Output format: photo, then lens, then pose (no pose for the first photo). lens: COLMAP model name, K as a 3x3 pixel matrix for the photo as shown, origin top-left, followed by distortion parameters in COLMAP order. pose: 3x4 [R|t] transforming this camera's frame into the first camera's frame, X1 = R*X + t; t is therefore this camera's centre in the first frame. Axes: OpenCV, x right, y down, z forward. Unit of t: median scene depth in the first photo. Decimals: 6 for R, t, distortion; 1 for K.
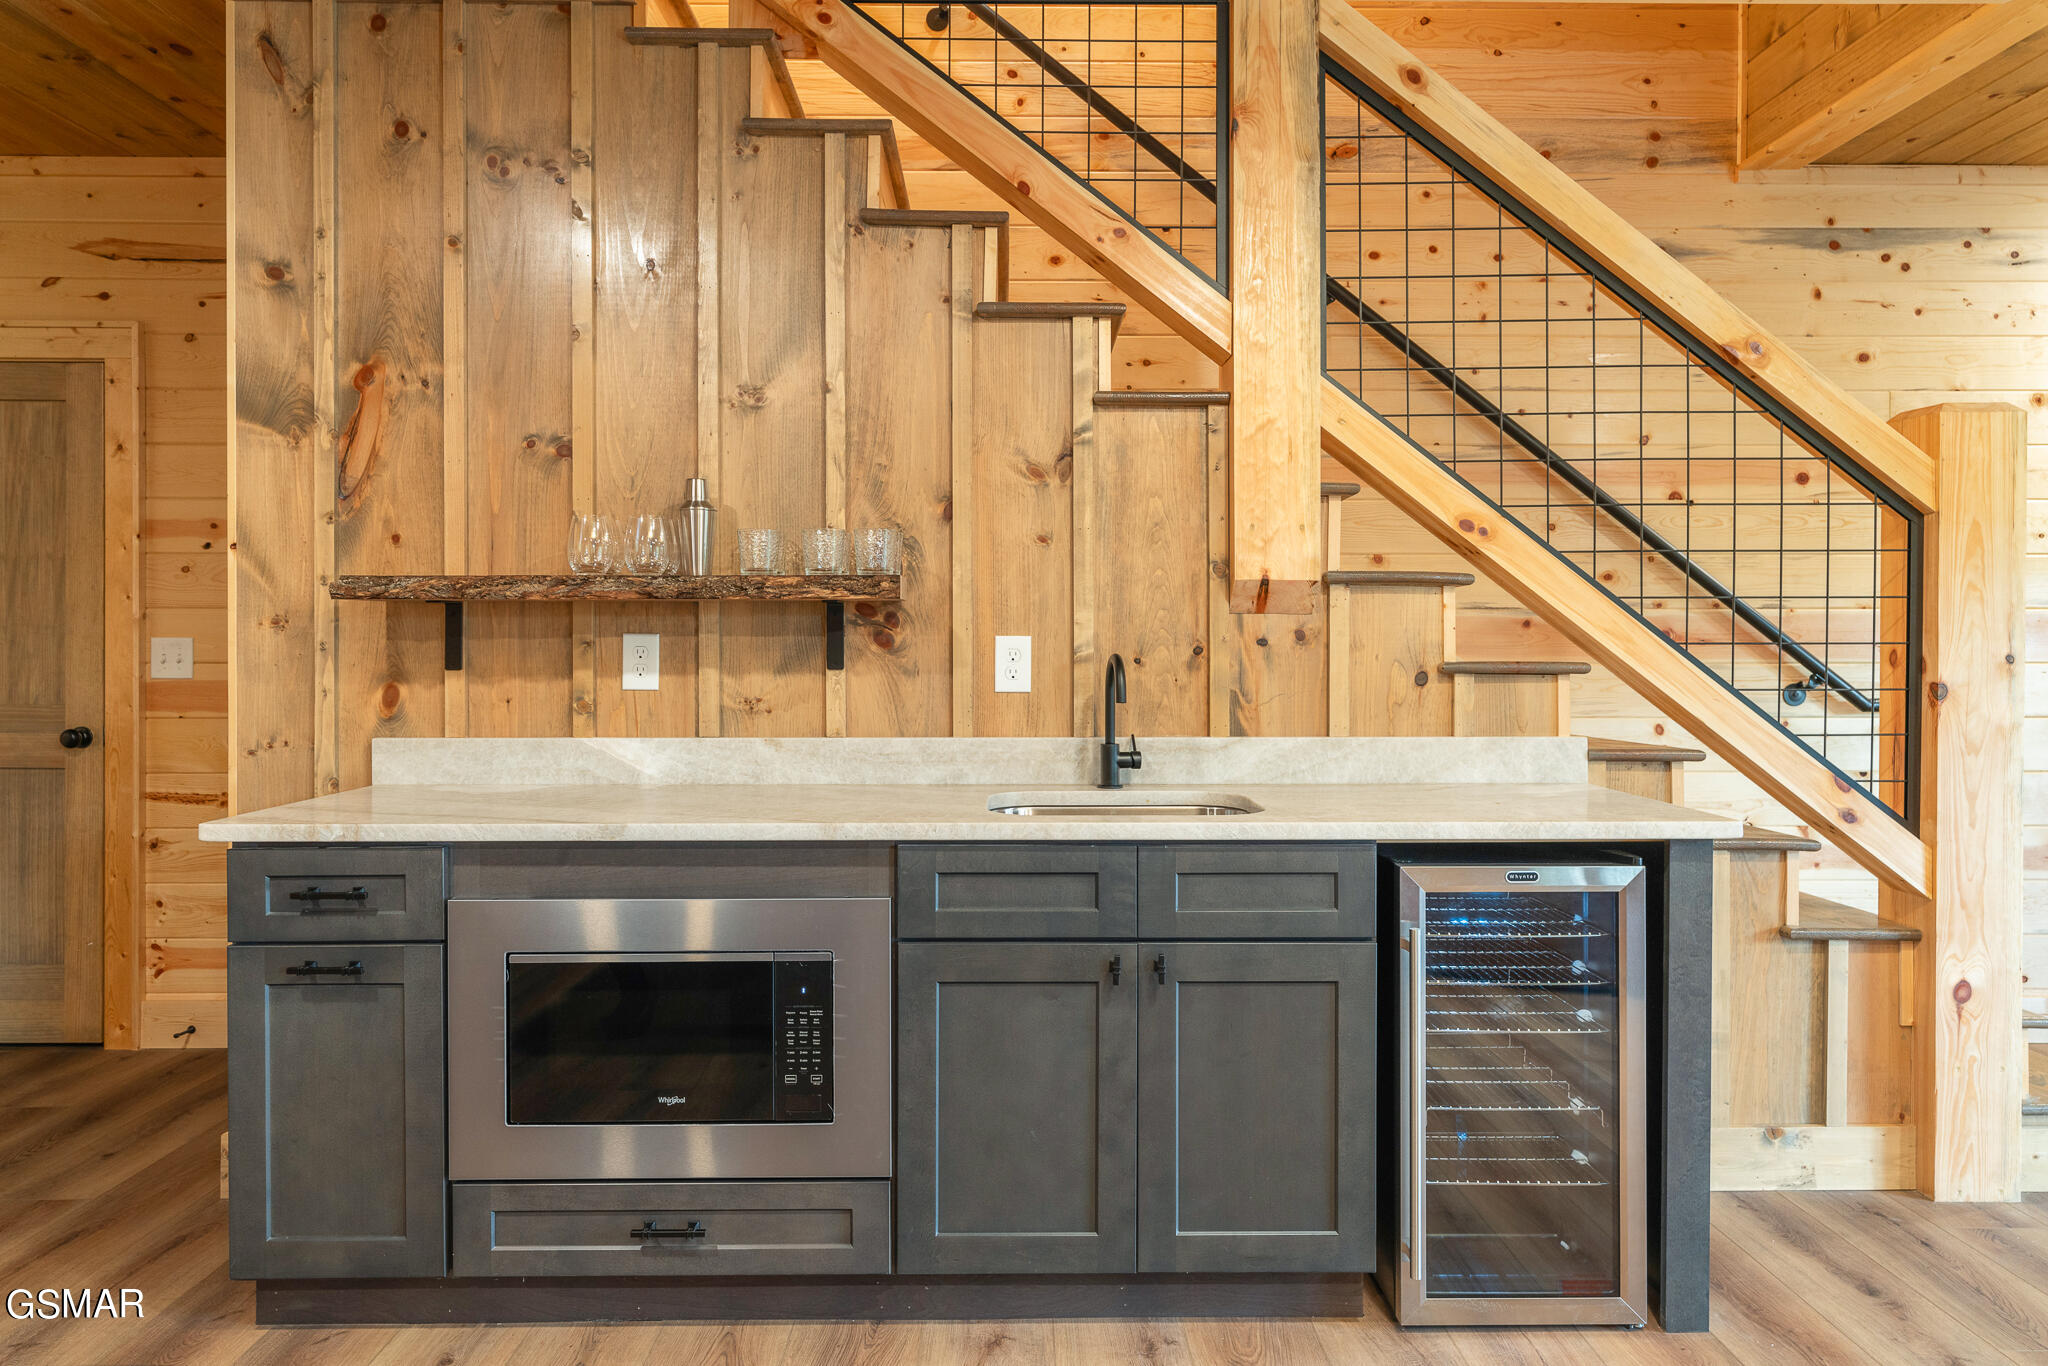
lens RADIAL K [[1316.3, 0, 1008.8], [0, 1316.3, 654.5], [0, 0, 1]] dist [0.004324, 0.000220]
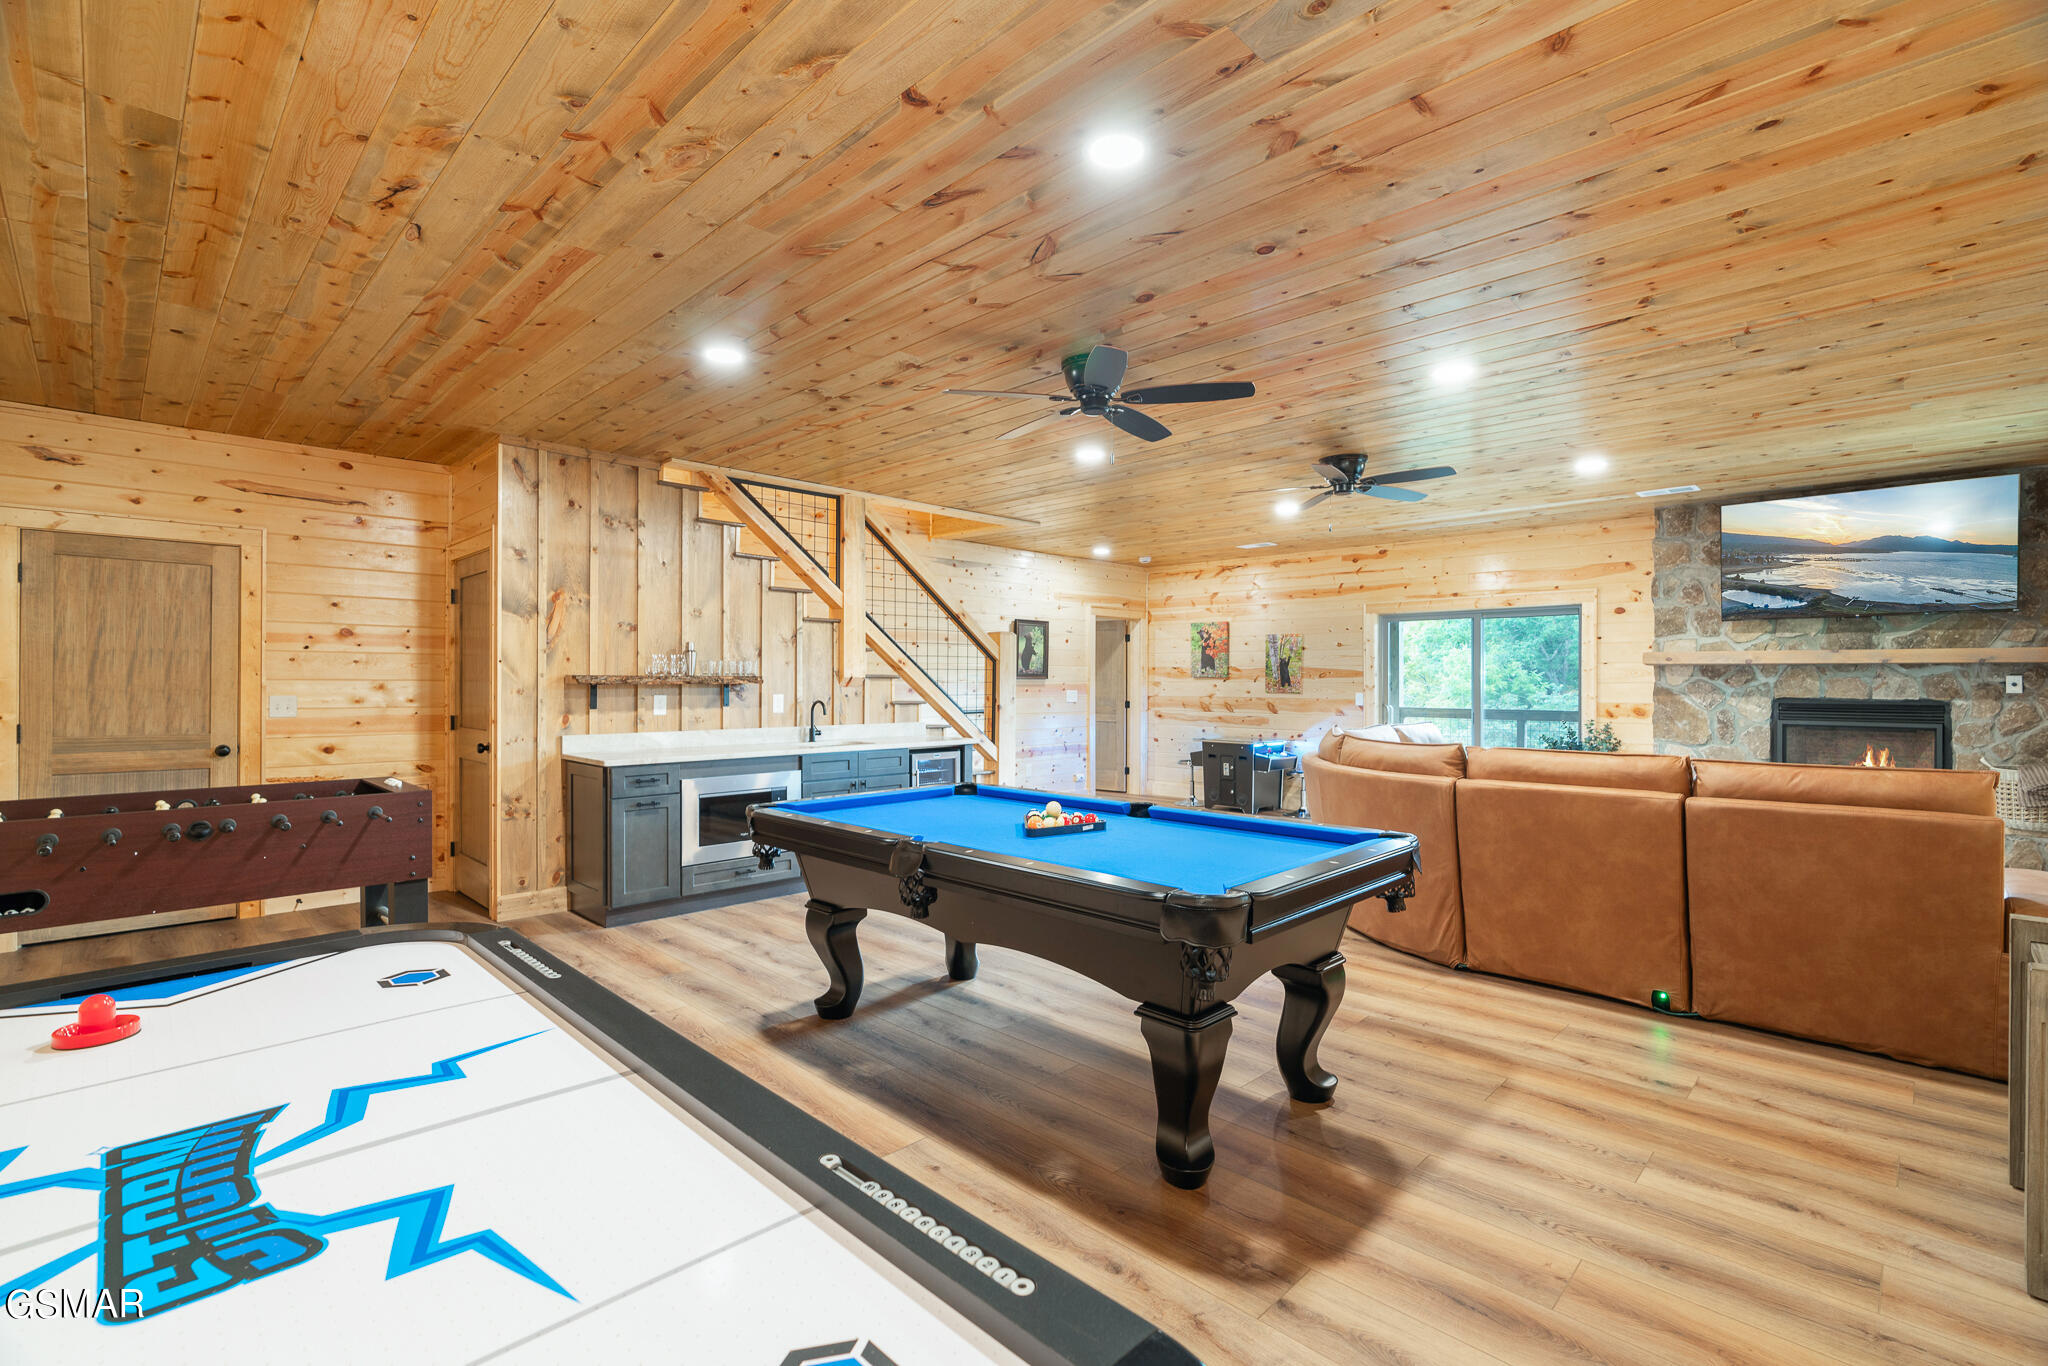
lens RADIAL K [[936.3, 0, 1019.6], [0, 936.3, 684.0], [0, 0, 1]] dist [-0.008457, 0.002853]
pose [[0.714969, -0.000722, 0.699156, -1.125262], [0.002716, 0.999995, -0.001744, -0.033476], [-0.699151, 0.003146, 0.714967, -0.957005]]
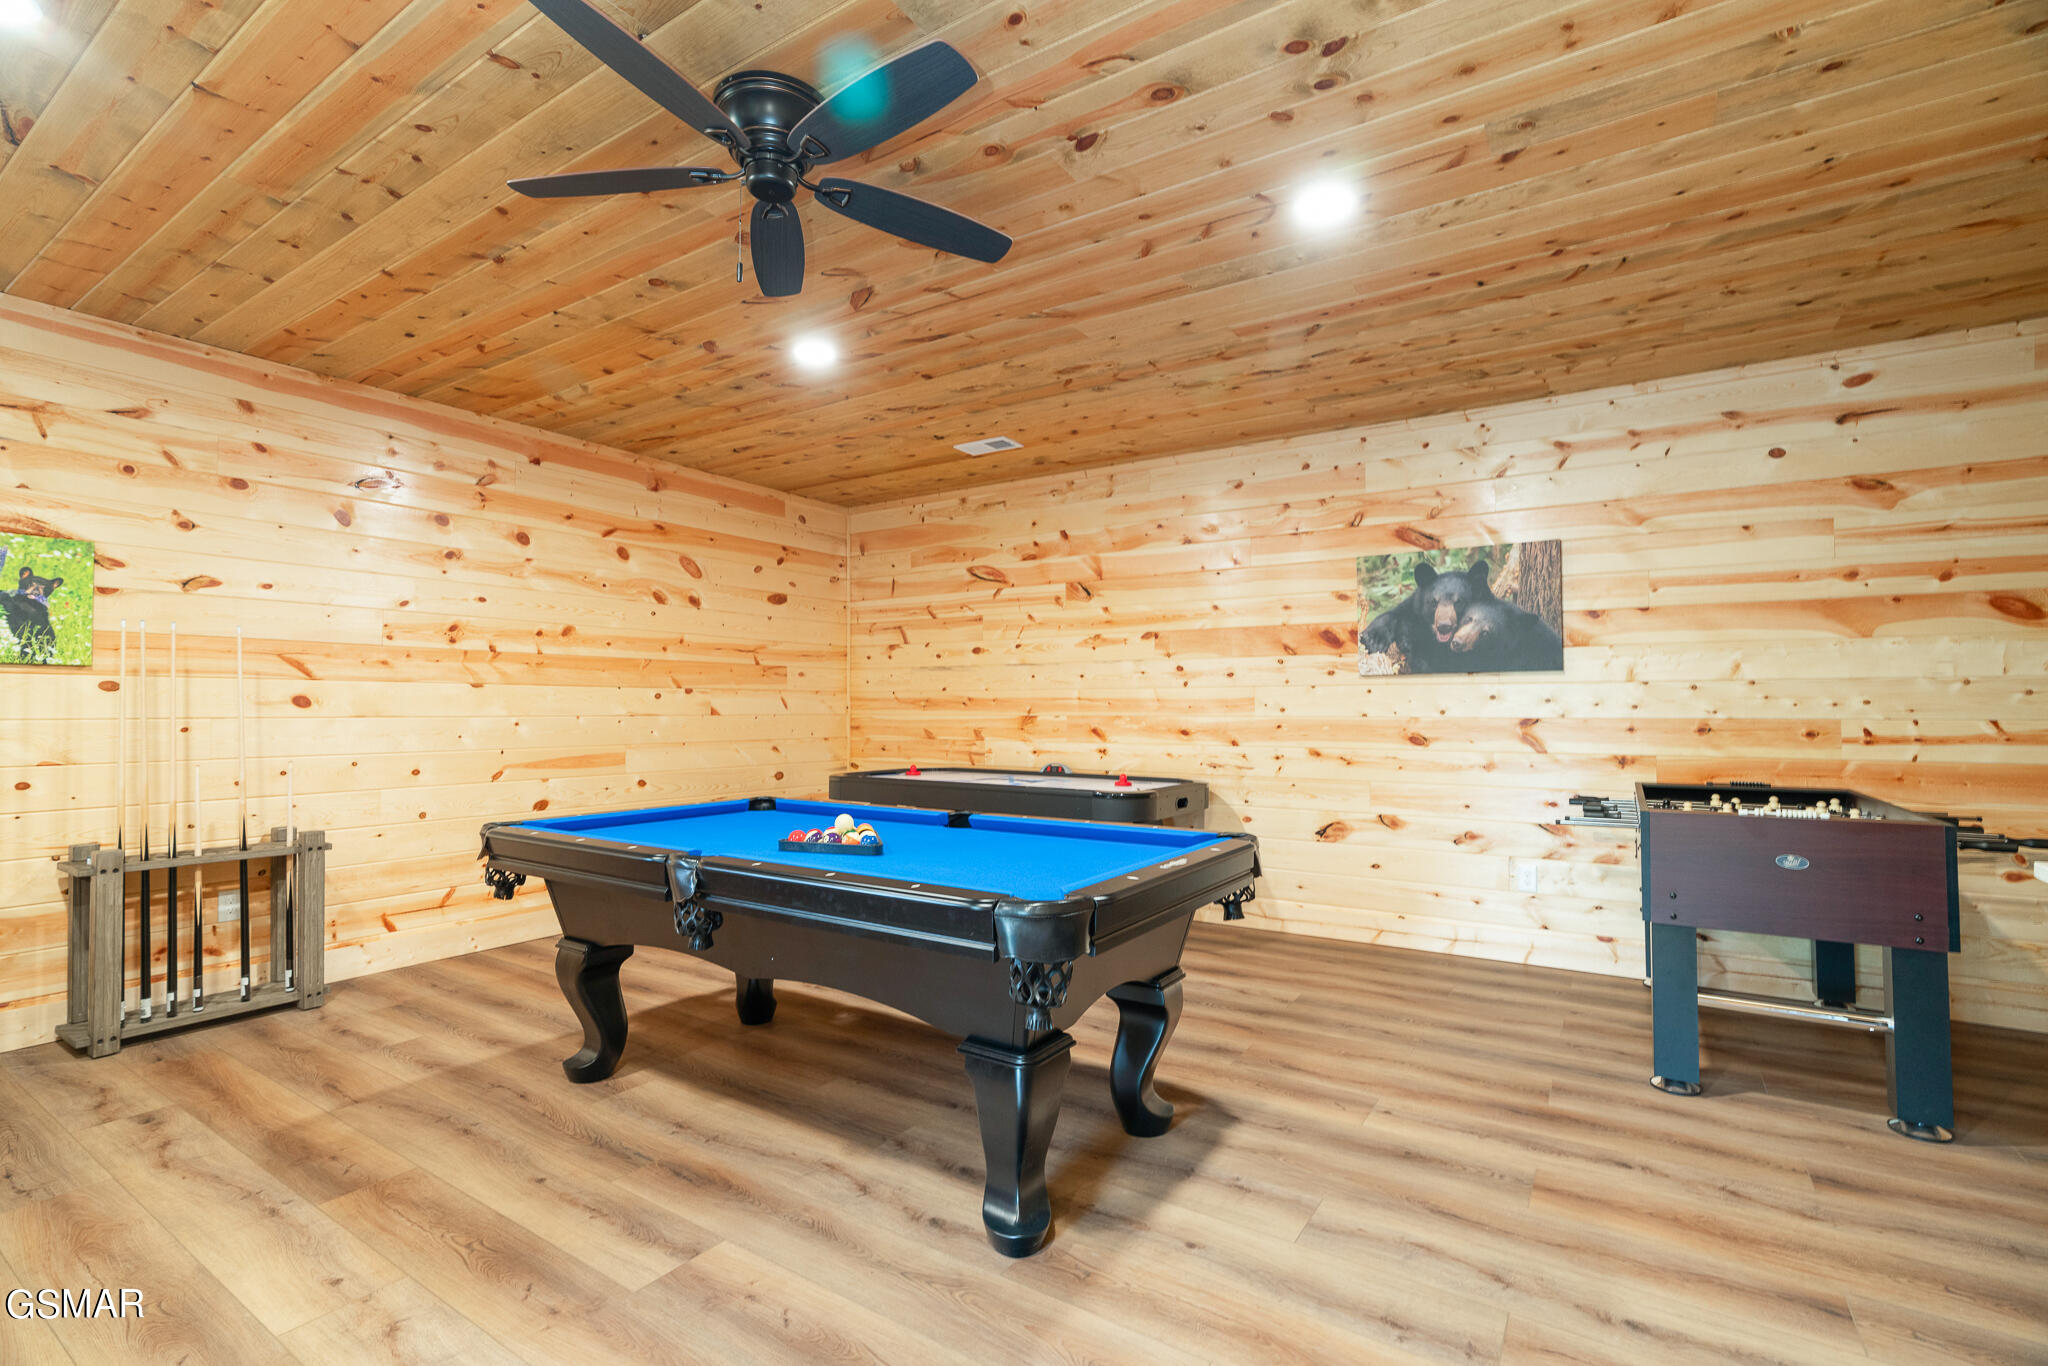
lens RADIAL K [[936.3, 0, 1029.3], [0, 936.3, 678.6], [0, 0, 1]] dist [-0.008457, 0.002853]
pose [[-0.556873, -0.025069, -0.830219, 0.539354], [-0.004870, 0.999626, -0.026918, -0.003074], [0.830583, -0.010947, -0.556787, 0.661775]]
